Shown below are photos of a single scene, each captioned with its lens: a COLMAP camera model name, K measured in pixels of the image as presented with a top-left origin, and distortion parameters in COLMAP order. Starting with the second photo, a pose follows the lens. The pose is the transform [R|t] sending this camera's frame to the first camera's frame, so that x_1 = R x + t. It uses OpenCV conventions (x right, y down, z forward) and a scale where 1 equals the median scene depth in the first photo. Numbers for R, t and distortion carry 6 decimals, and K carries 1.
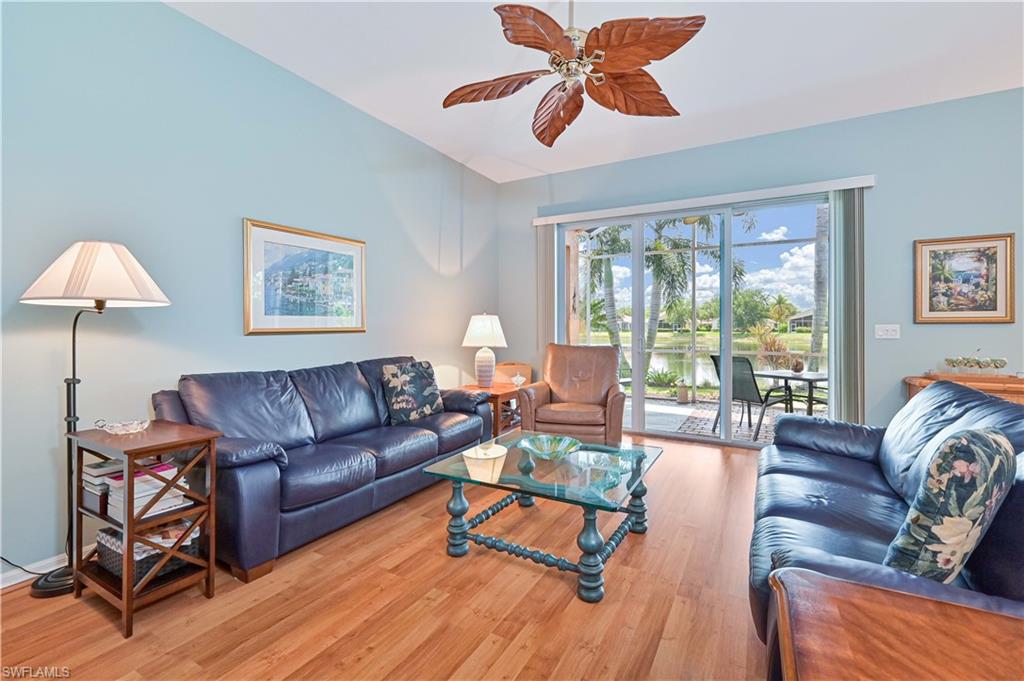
lens RADIAL K [[447.5, 0, 511.8], [0, 447.5, 324.9], [0, 0, 1]] dist [0.000325, 0.000013]
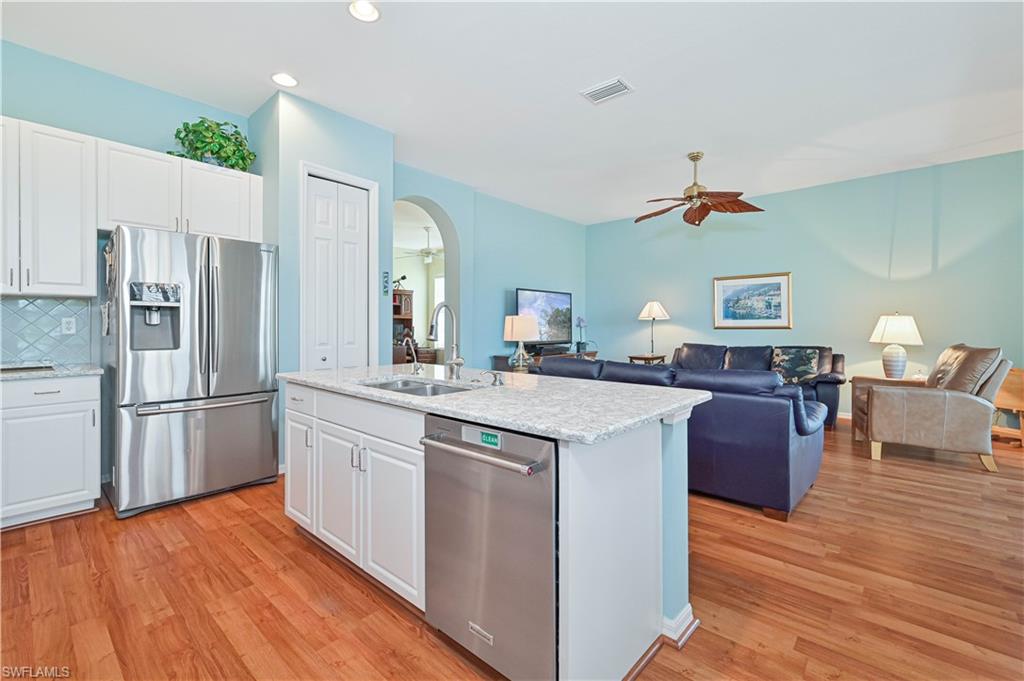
lens RADIAL K [[447.5, 0, 511.8], [0, 447.5, 324.9], [0, 0, 1]] dist [0.000325, 0.000013]
pose [[-0.215480, -0.002148, -0.976506, 1.544101], [0.003862, 0.999988, -0.003052, 0.003872], [0.976501, -0.004429, -0.215469, 0.399337]]
